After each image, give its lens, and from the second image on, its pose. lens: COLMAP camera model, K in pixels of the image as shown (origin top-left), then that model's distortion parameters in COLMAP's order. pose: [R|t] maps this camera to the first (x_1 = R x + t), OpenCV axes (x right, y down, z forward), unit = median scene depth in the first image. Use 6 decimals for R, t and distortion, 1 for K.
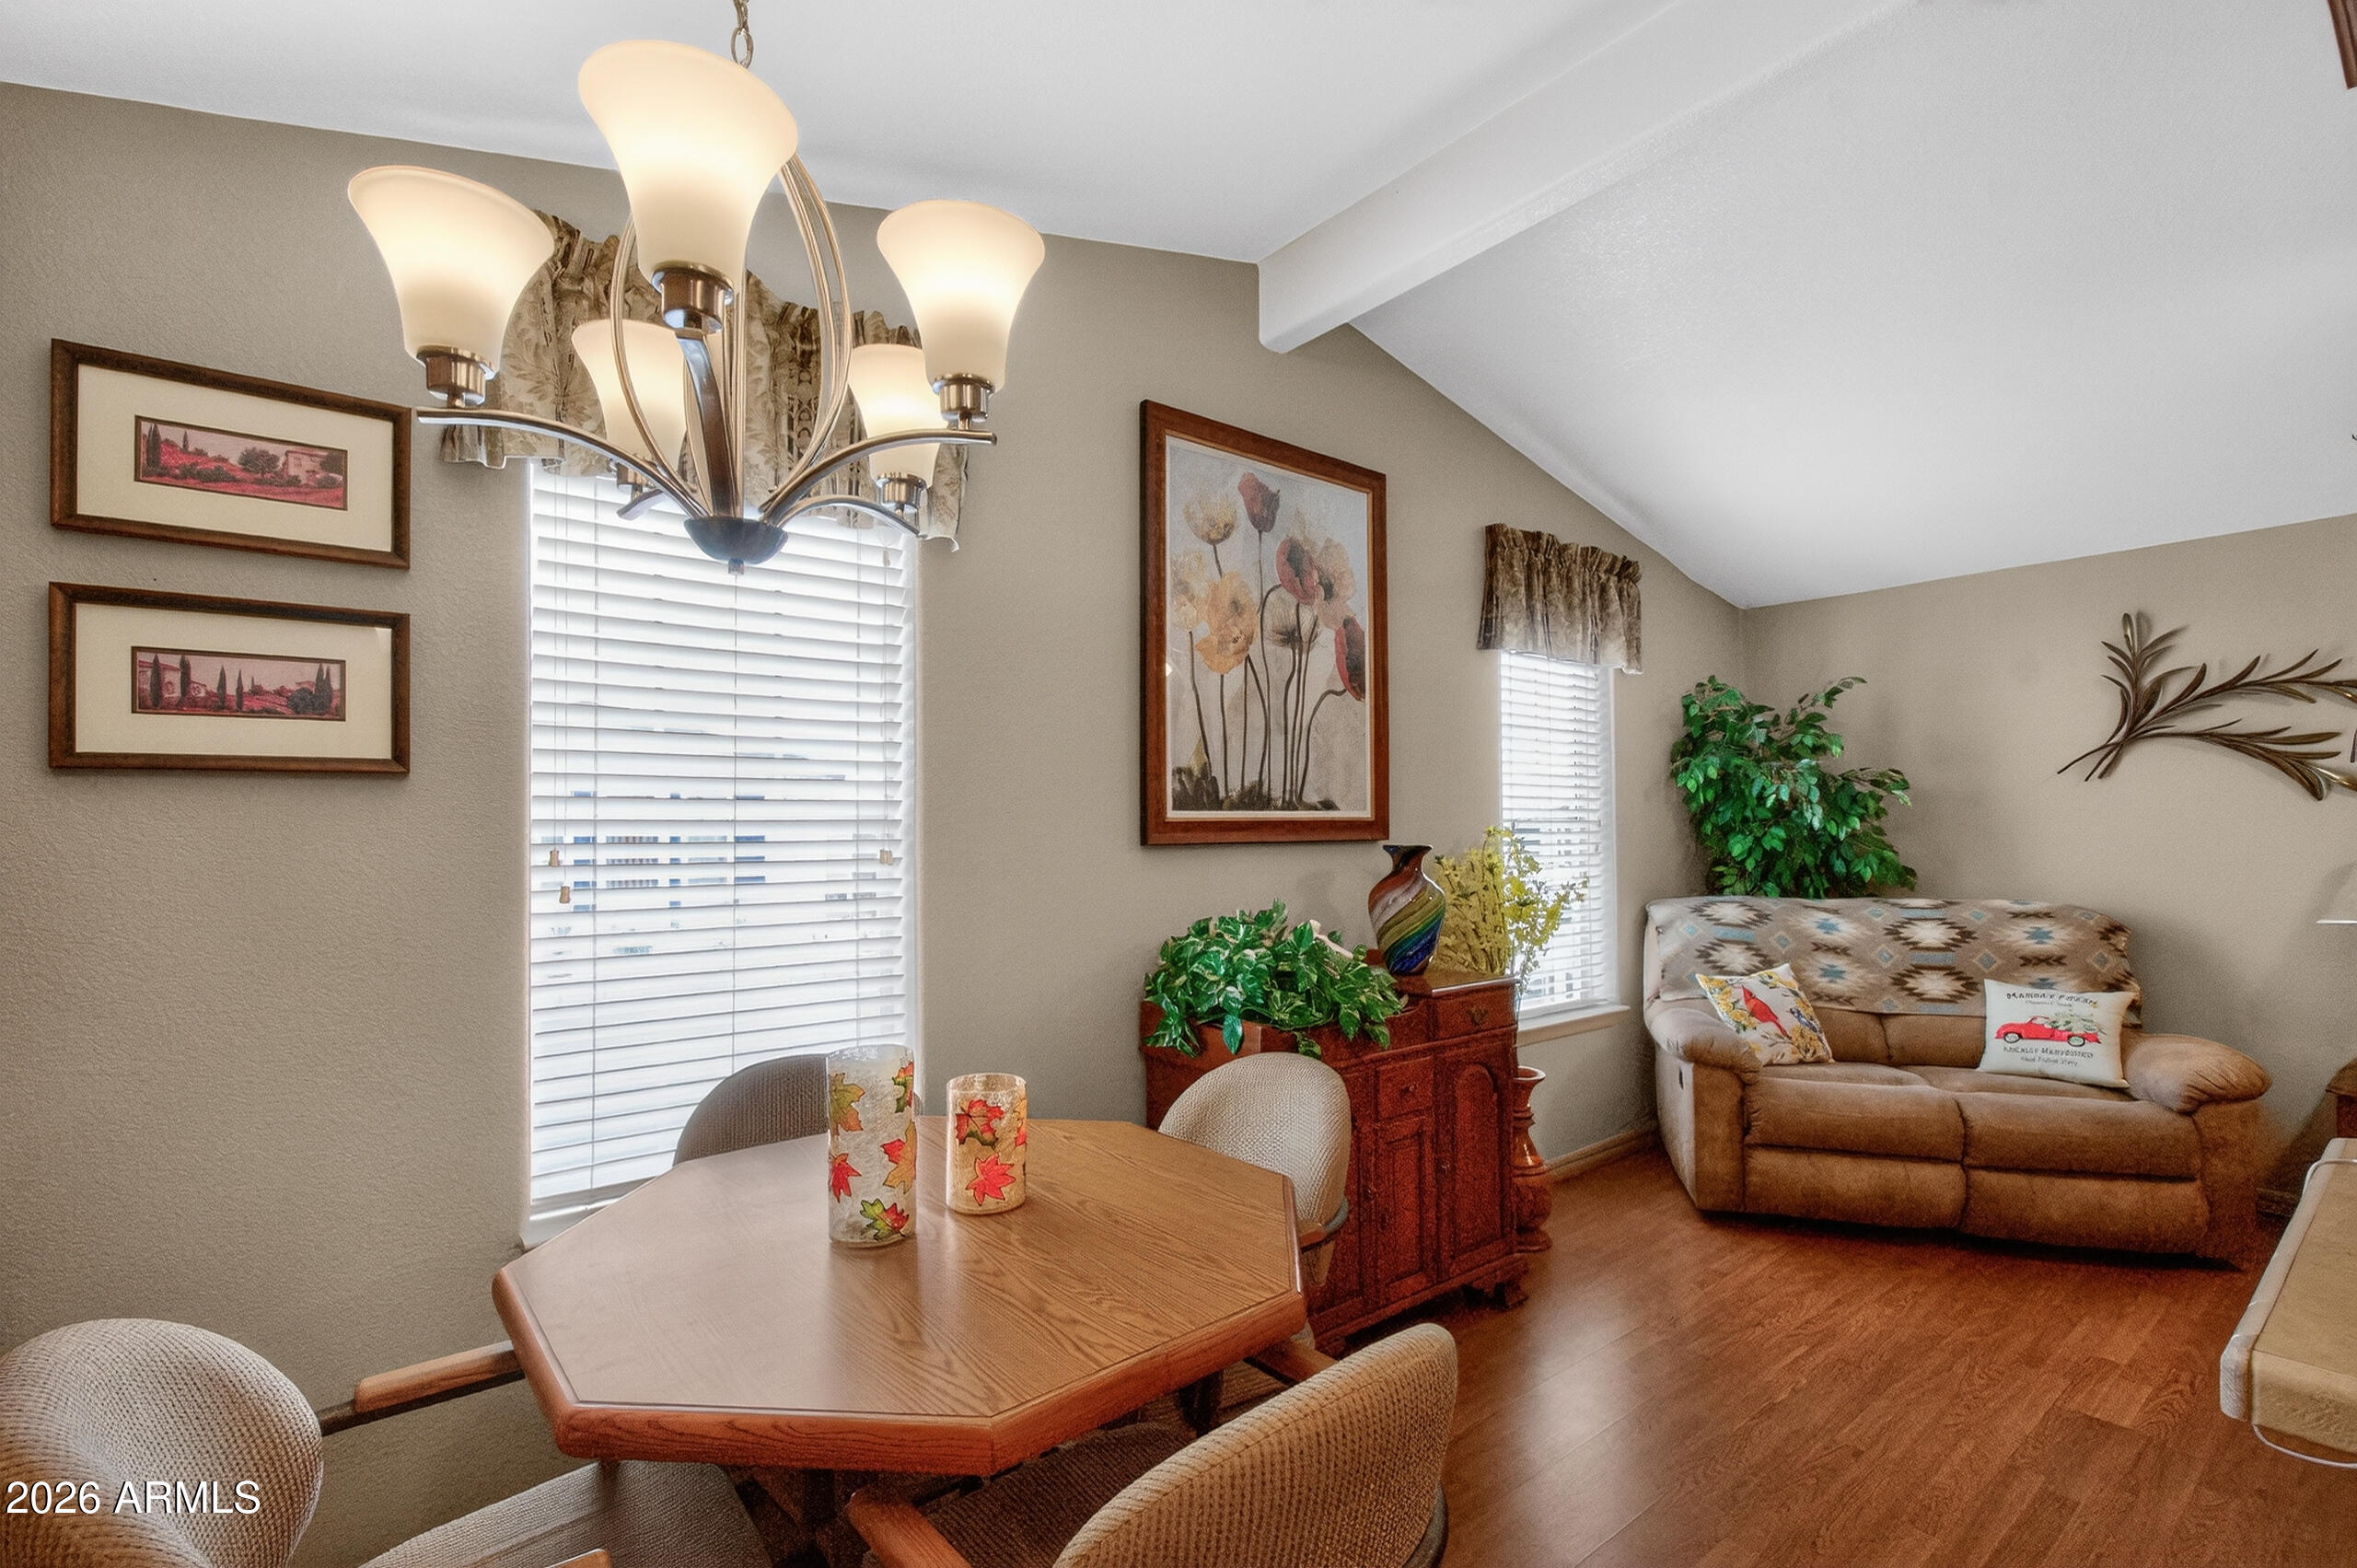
lens RADIAL K [[1042.1, 0, 1171.7], [0, 1042.1, 804.5], [0, 0, 1]] dist [-0.001296, -0.000428]
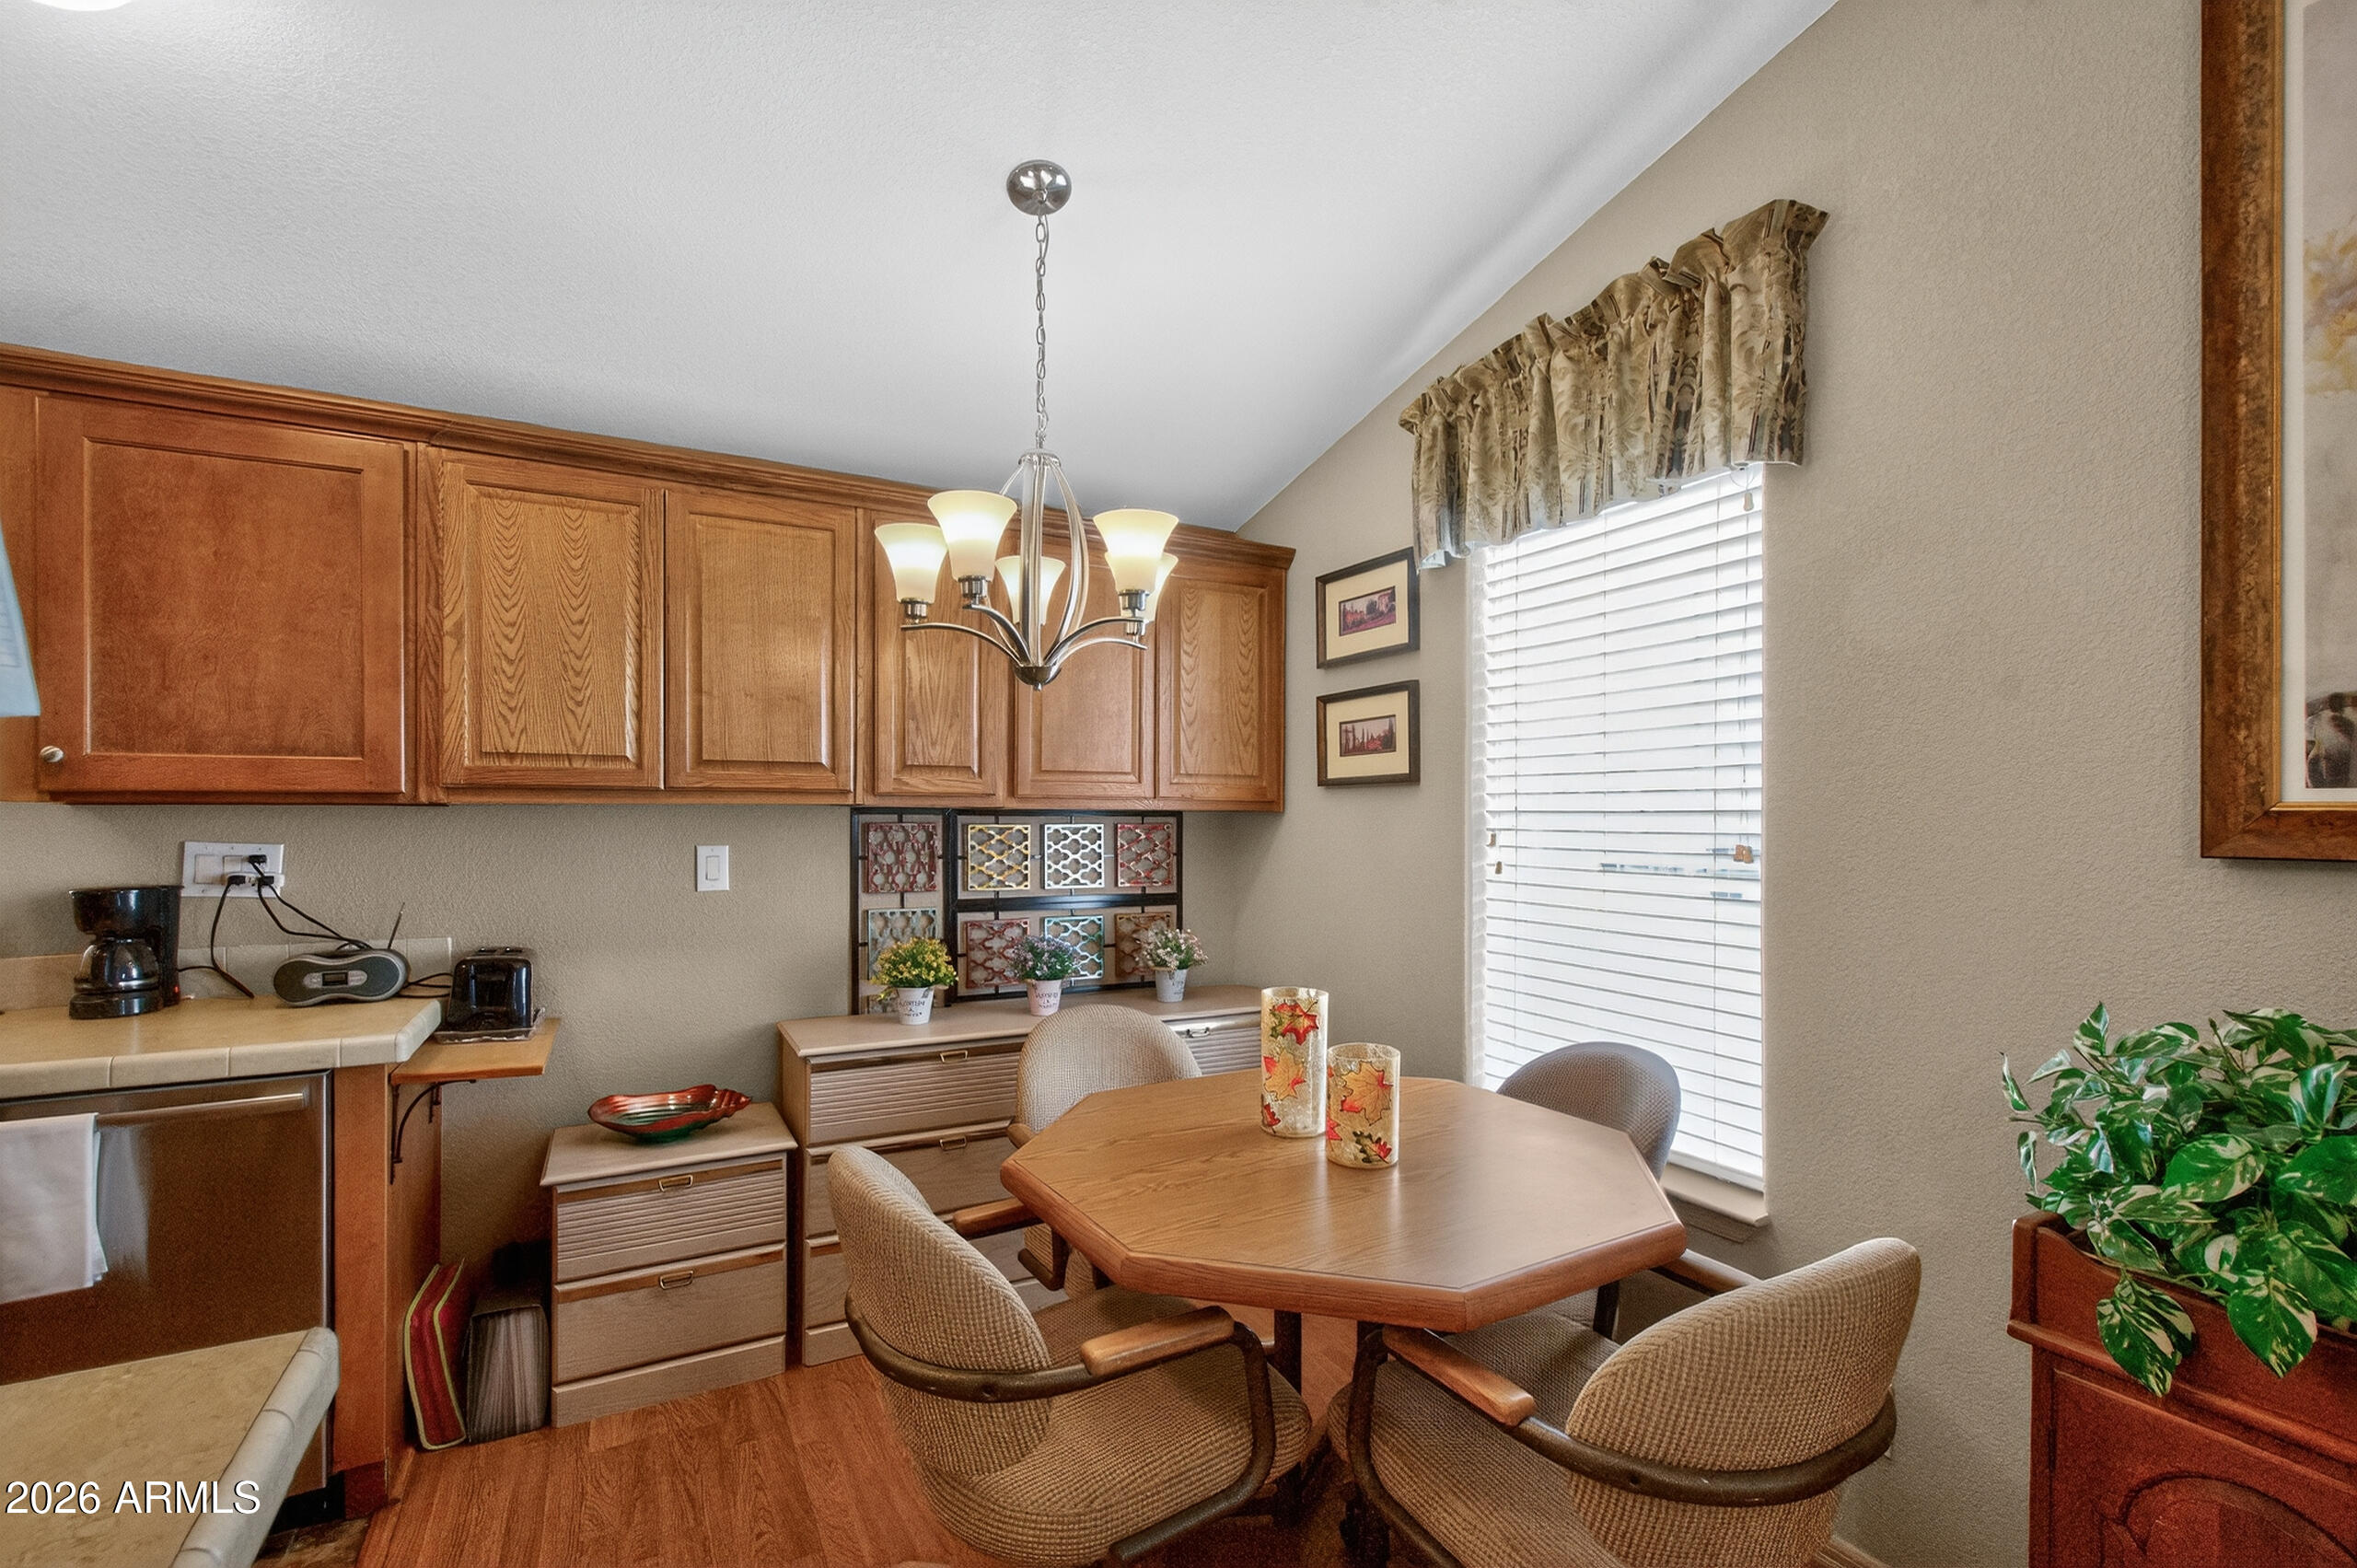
lens RADIAL K [[1028.3, 0, 1170.6], [0, 1028.3, 820.8], [0, 0, 1]] dist [0.009211, -0.005788]
pose [[-0.172127, 0.009569, -0.985028, 0.419318], [0.016913, 0.999834, 0.006757, 0.006611], [0.984930, -0.015496, -0.172260, 0.443477]]
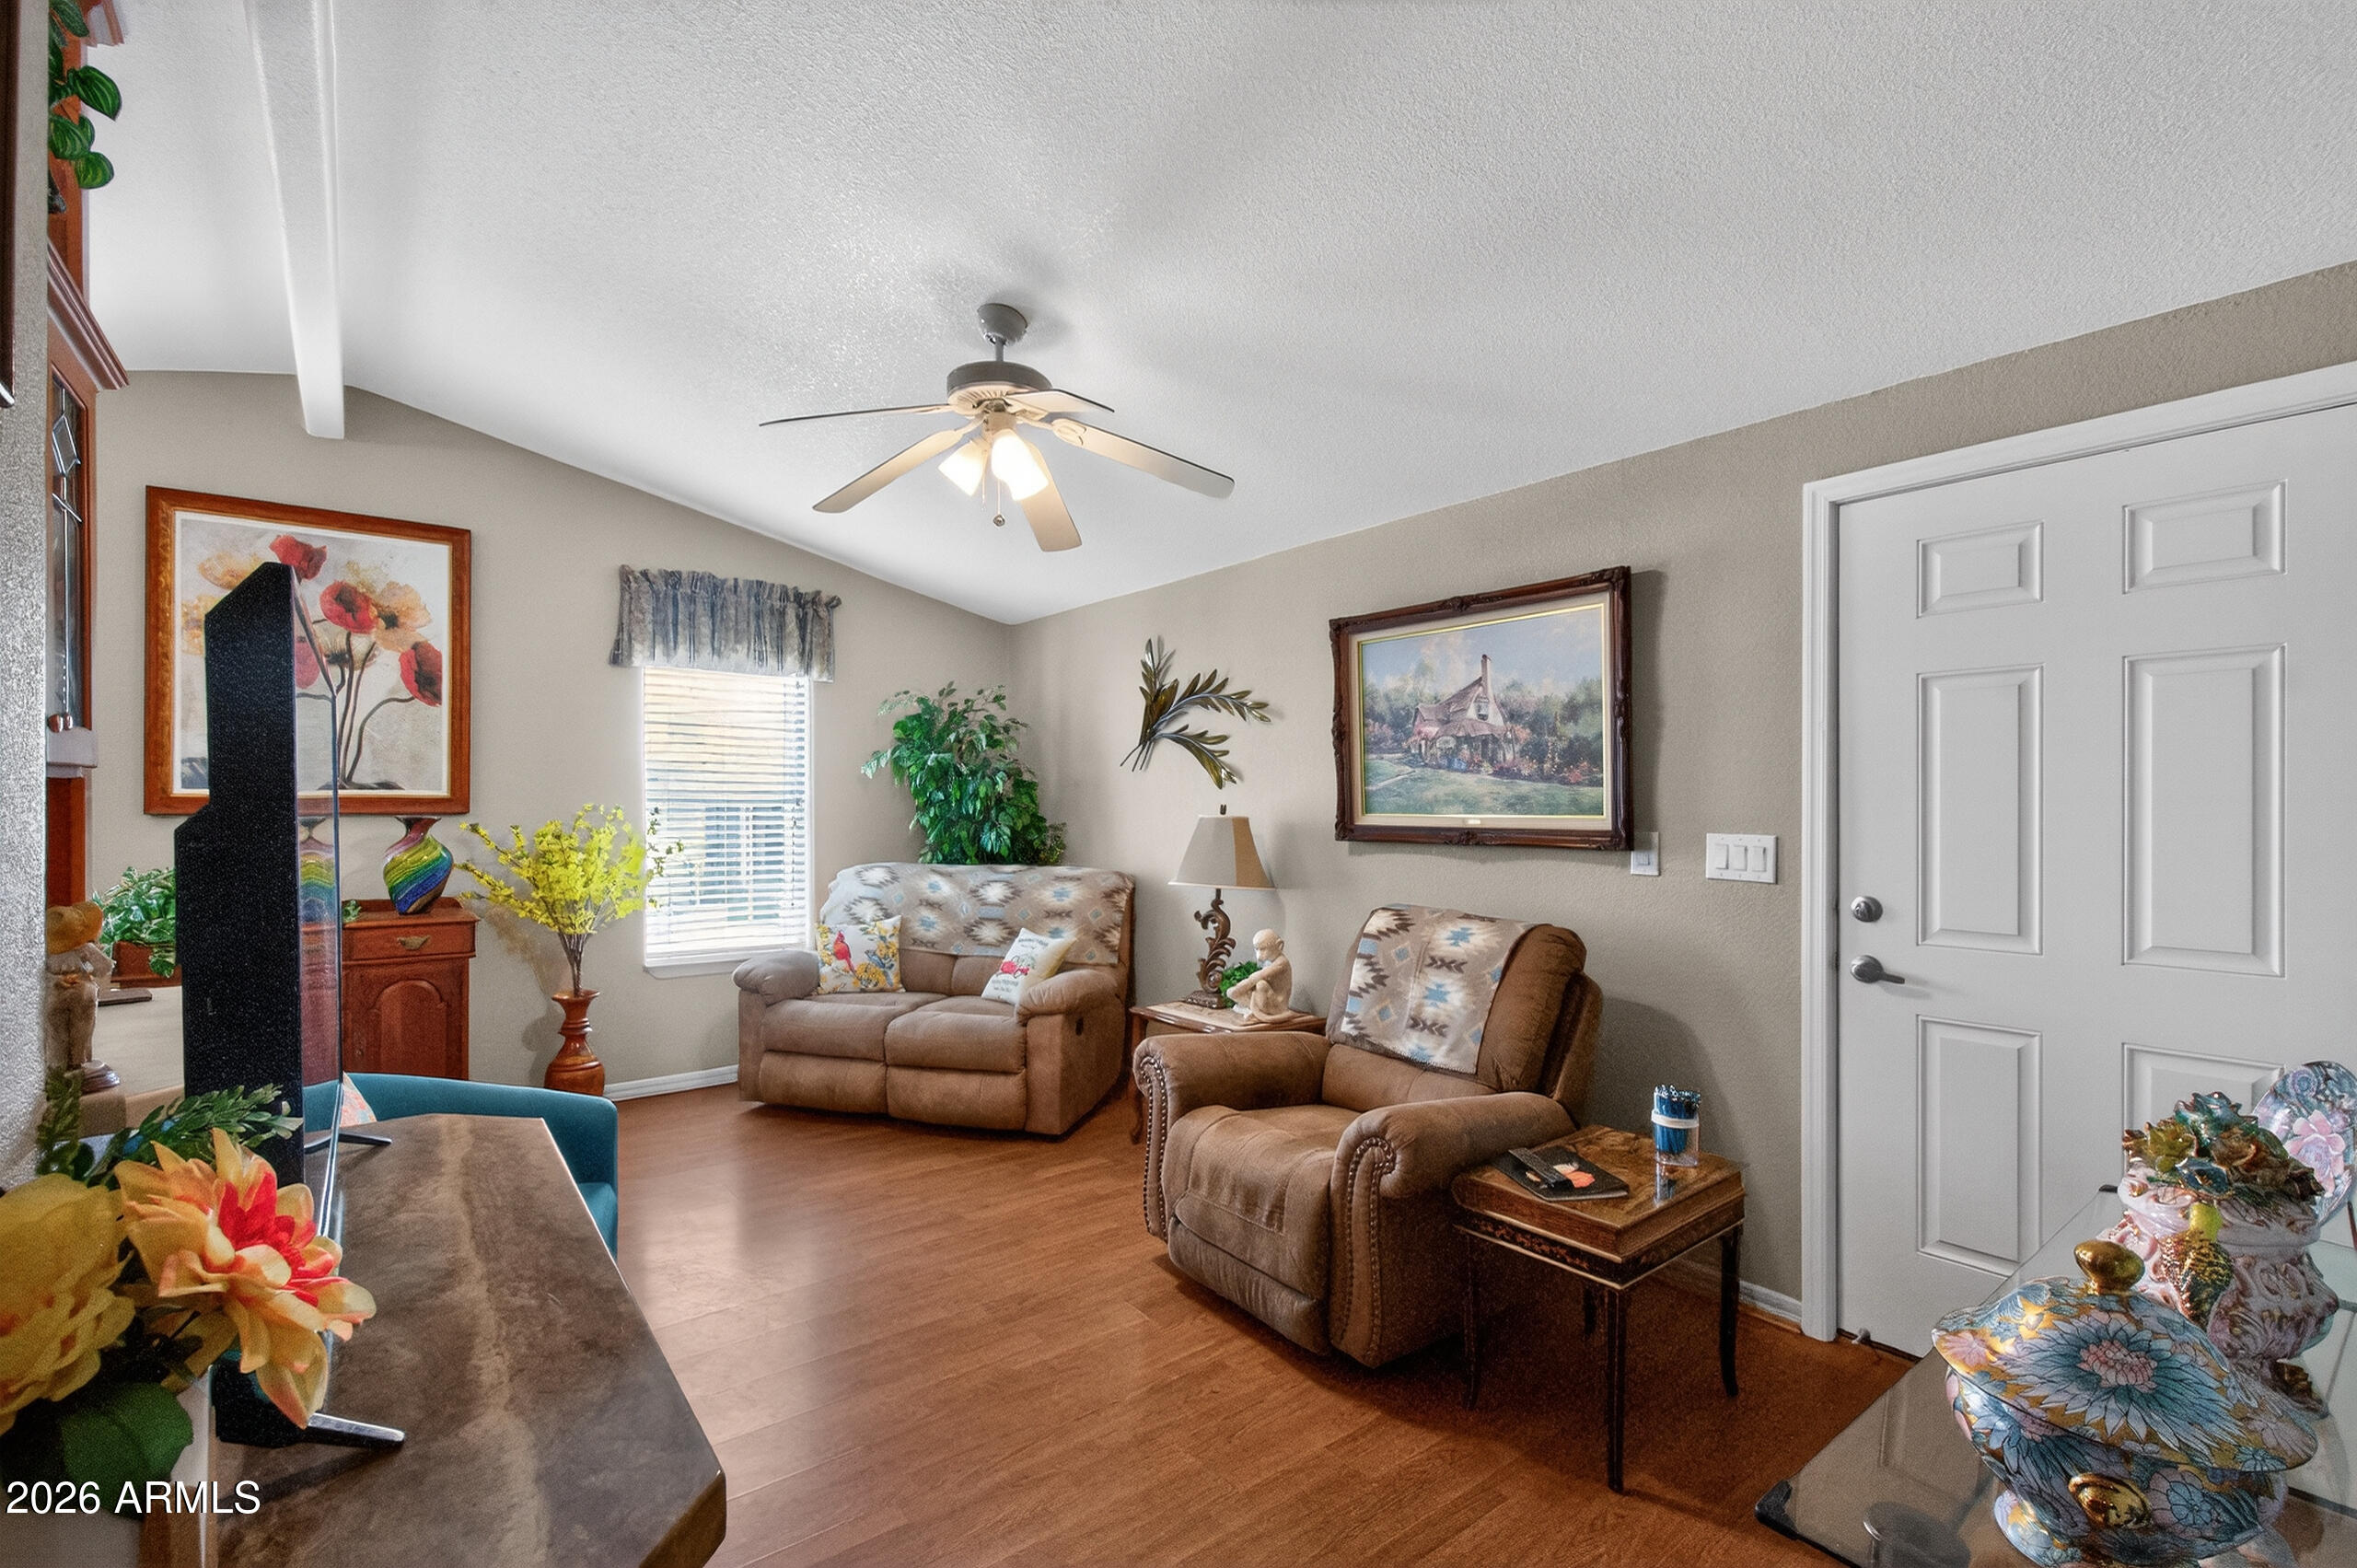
lens RADIAL K [[1042.1, 0, 1171.7], [0, 1042.1, 804.5], [0, 0, 1]] dist [-0.001296, -0.000428]
pose [[0.999966, 0.008216, -0.000993, 0.992613], [-0.008198, 0.999821, 0.017053, -0.005640], [0.001133, -0.017044, 0.999854, -0.270667]]
